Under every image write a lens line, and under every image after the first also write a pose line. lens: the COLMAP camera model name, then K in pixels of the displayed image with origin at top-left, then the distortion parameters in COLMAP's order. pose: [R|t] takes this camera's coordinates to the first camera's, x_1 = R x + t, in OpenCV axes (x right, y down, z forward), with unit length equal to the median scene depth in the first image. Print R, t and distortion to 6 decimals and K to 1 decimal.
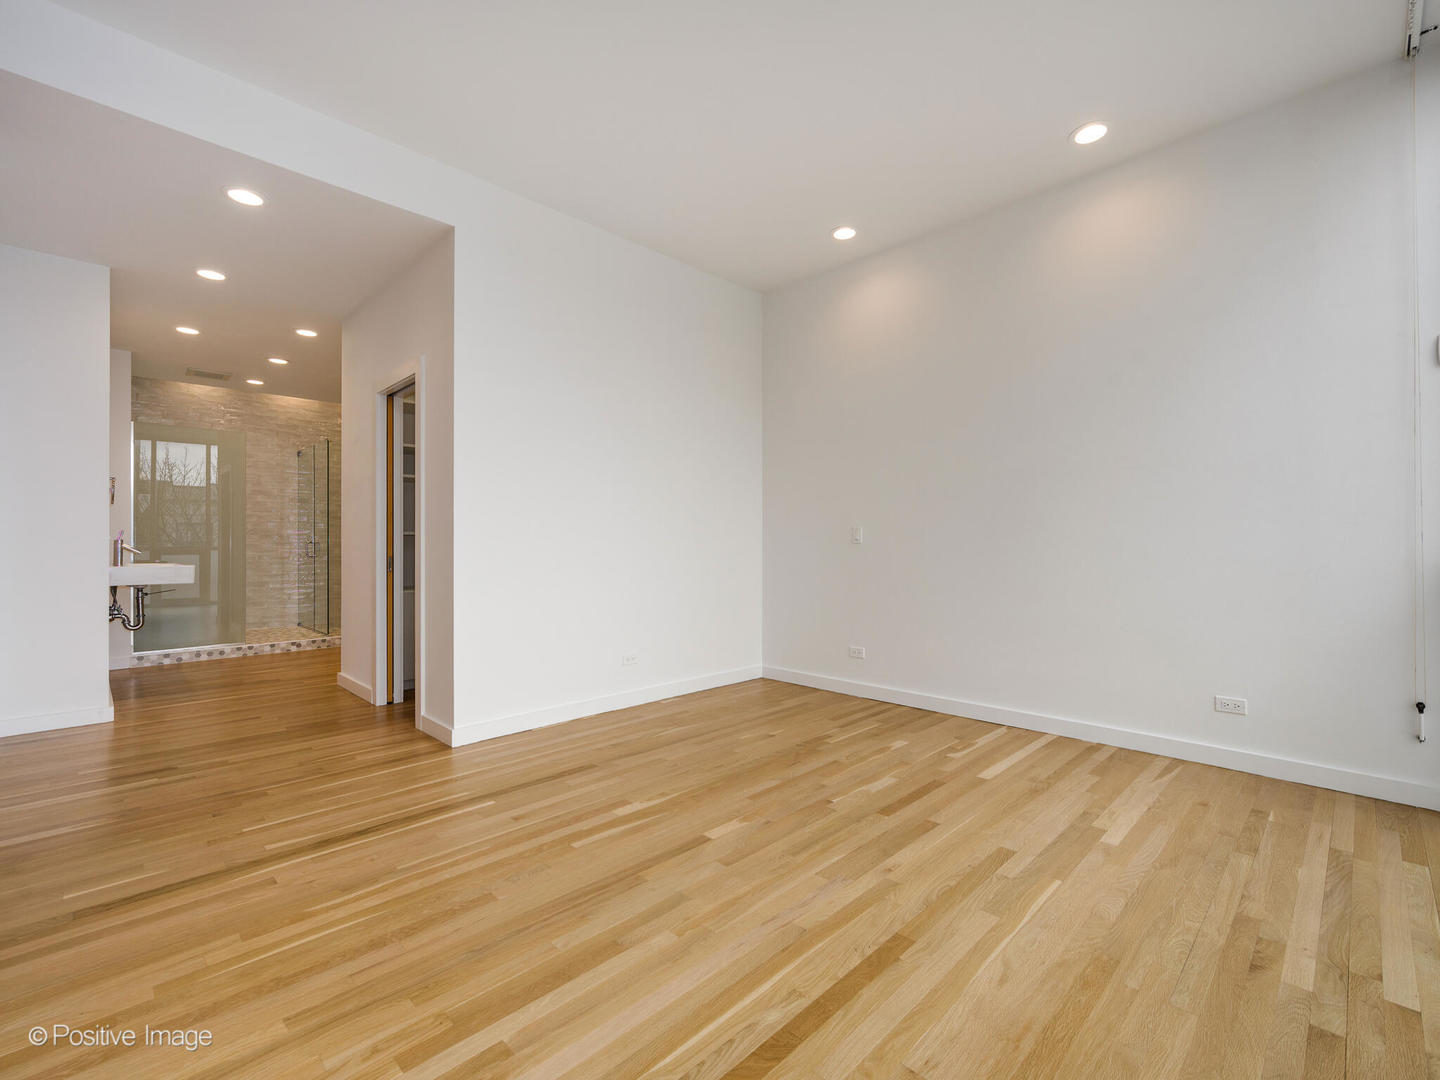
lens RADIAL K [[627.4, 0, 704.1], [0, 627.4, 542.4], [0, 0, 1]] dist [-0.000566, -0.000402]
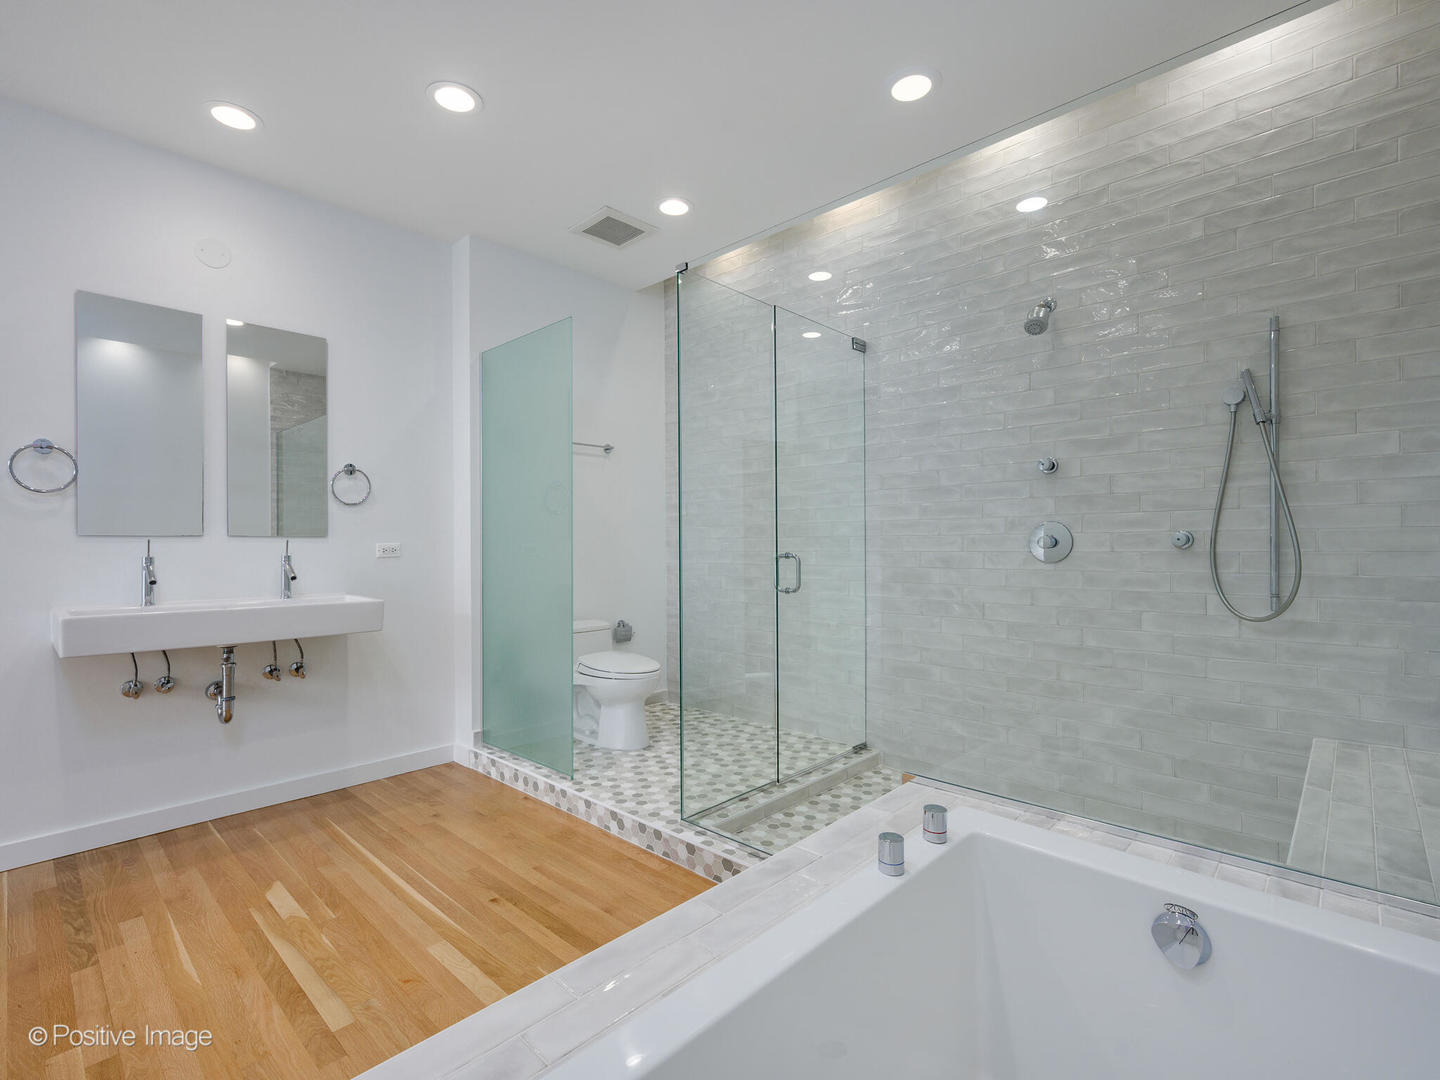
lens RADIAL K [[678.6, 0, 714.1], [0, 678.6, 540.4], [0, 0, 1]] dist [0.001718, 0.000117]
pose [[0.032675, -0.002835, -0.999462, -0.222087], [0.012706, 0.999916, -0.002421, -0.010213], [0.999385, -0.012620, 0.032709, 1.045057]]
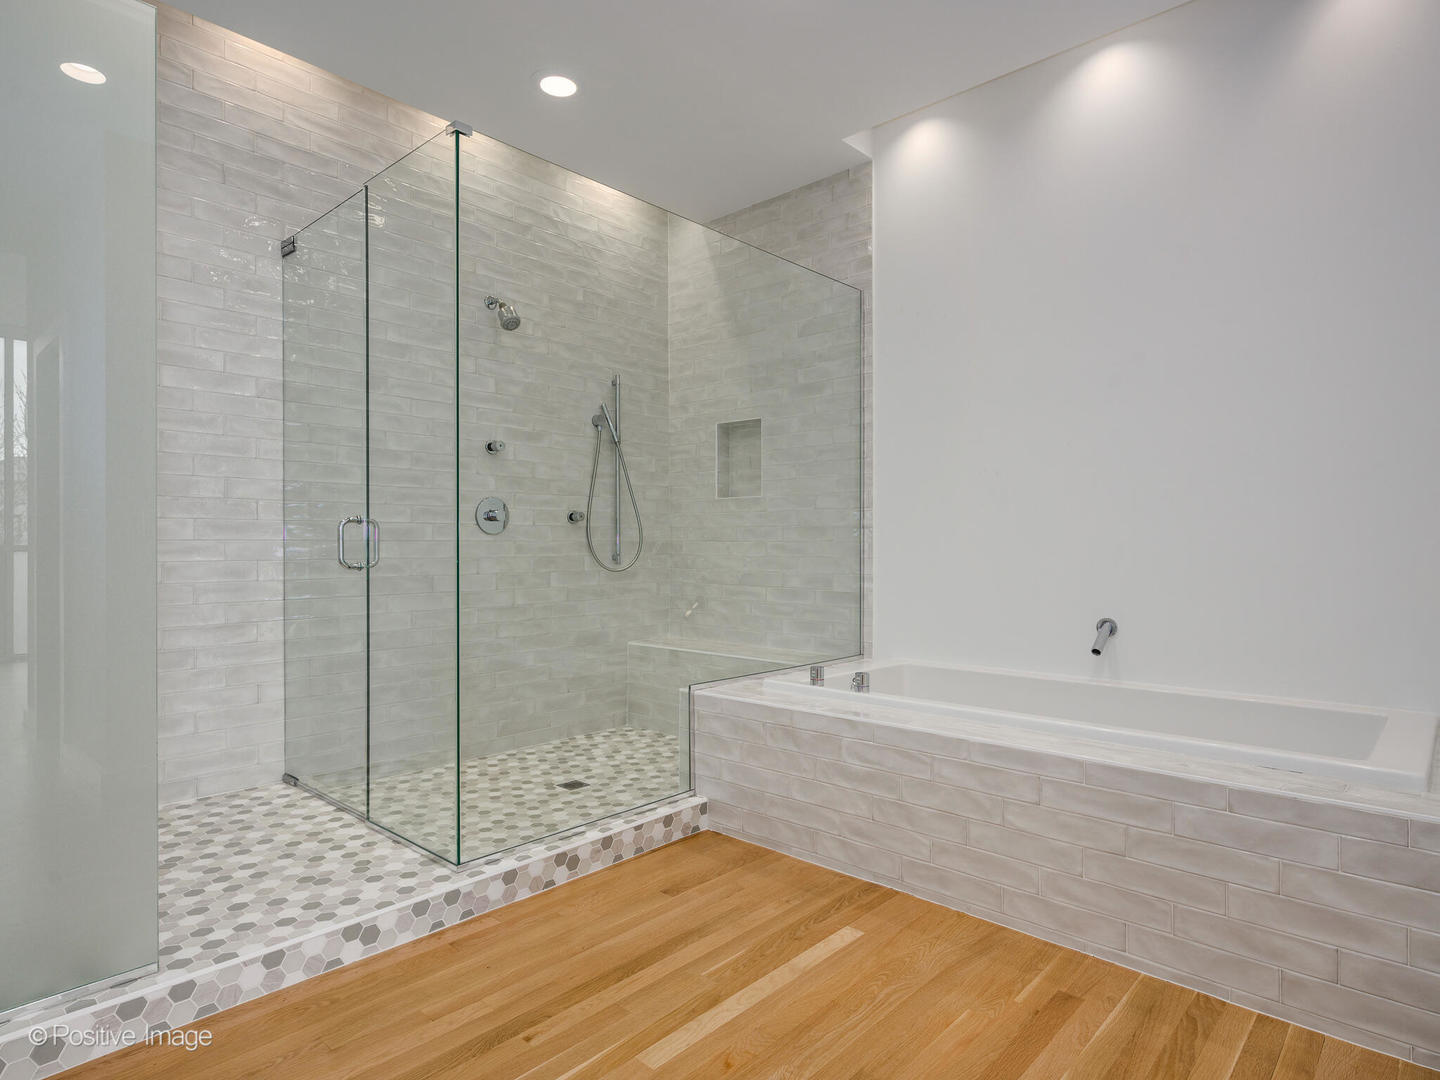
lens RADIAL K [[809.4, 0, 724.2], [0, 809.4, 546.5], [0, 0, 1]] dist [-0.003849, -0.000711]
pose [[0.998708, 0.001669, 0.050796, -0.523573], [-0.002192, 0.999945, 0.010245, 0.008767], [-0.050776, -0.010343, 0.998656, 0.677682]]
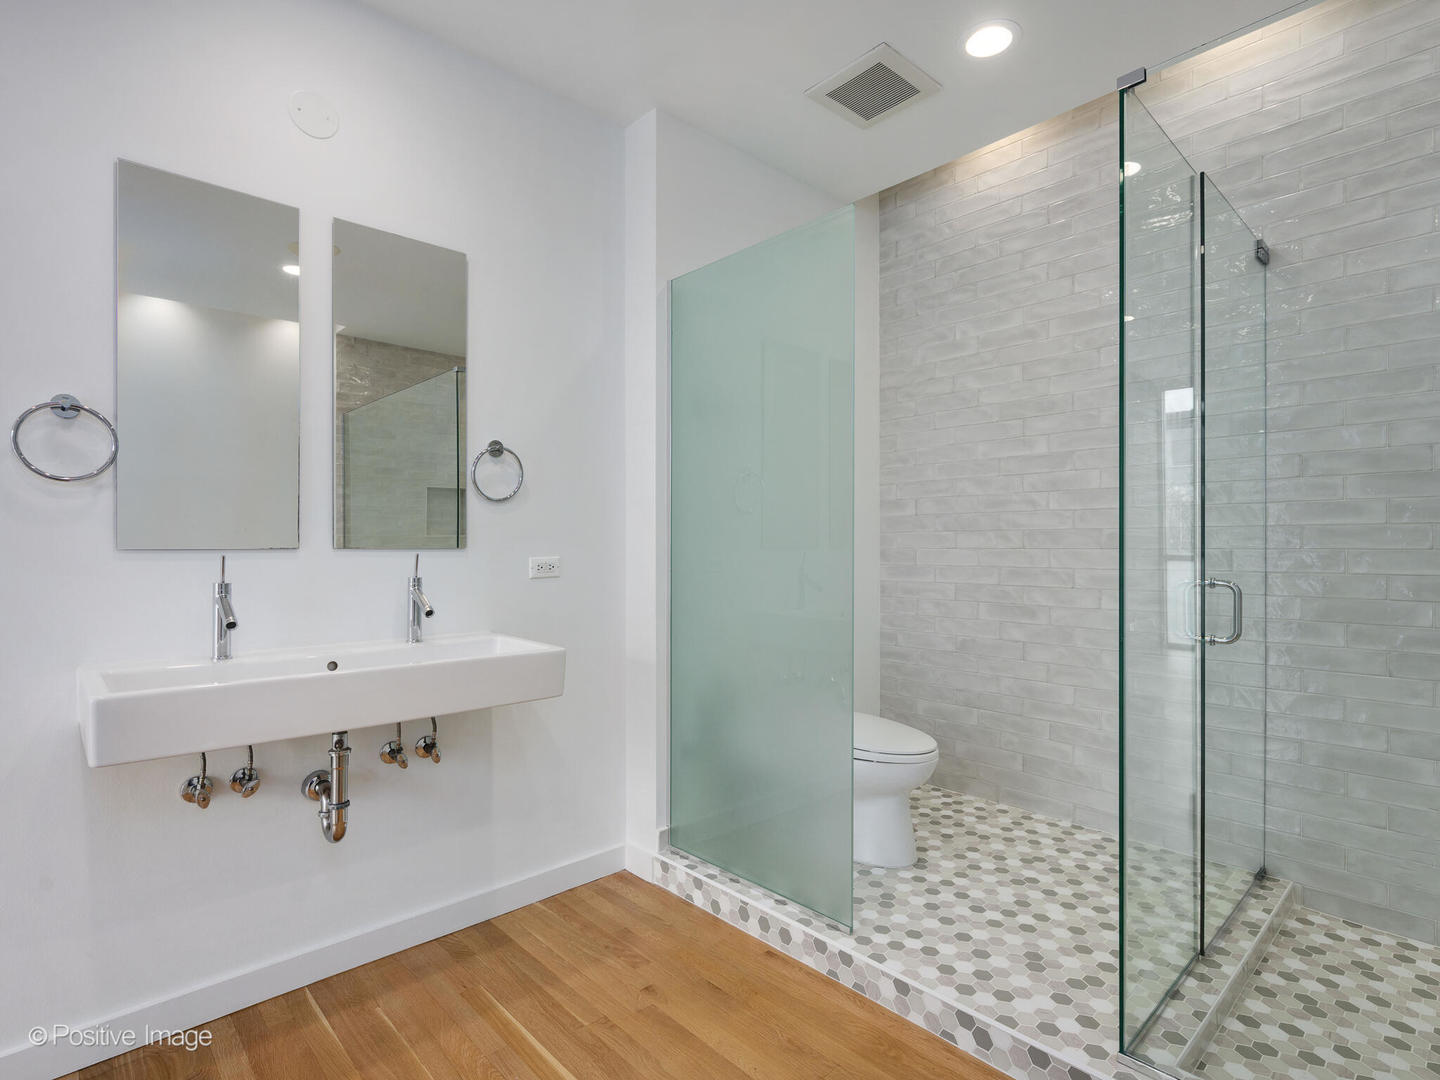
lens RADIAL K [[735.9, 0, 720.0], [0, 735.9, 540.0], [0, 0, 1]] dist [0.000978, 0.000765]
pose [[-0.028508, -0.003972, -0.999586, -0.371131], [0.010090, 0.999940, -0.004262, -0.019129], [0.999543, -0.010207, -0.028467, 0.911624]]
